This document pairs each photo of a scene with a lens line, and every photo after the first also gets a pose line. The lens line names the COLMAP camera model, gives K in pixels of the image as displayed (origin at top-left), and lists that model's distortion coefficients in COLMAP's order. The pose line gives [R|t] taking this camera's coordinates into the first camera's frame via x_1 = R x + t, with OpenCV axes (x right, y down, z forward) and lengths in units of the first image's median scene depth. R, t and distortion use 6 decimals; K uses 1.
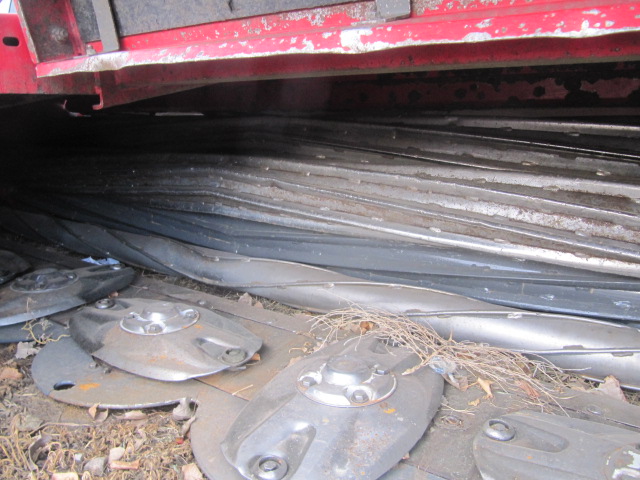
lens RADIAL K [[525.7, 0, 318.9], [0, 525.7, 240.1], [0, 0, 1]] dist [-0.053143, 0.009444]
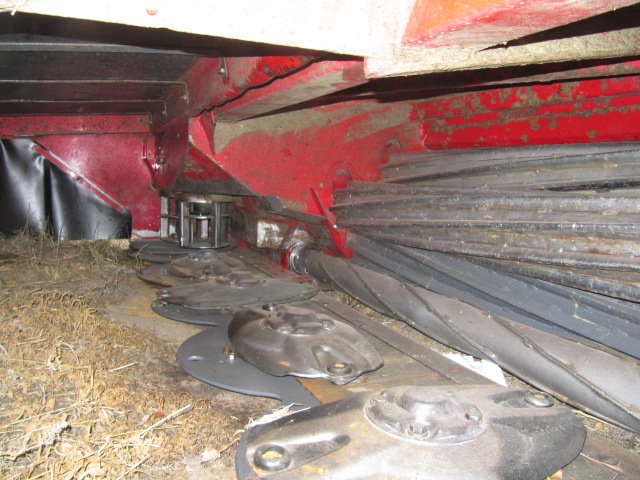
lens RADIAL K [[525.7, 0, 320.4], [0, 525.7, 240.3], [0, 0, 1]] dist [-0.053143, 0.009444]
pose [[0.851886, 0.095342, -0.514977, -0.261805], [-0.160507, 0.983502, -0.083431, -0.022460], [0.498526, 0.153732, 0.853134, 0.341149]]
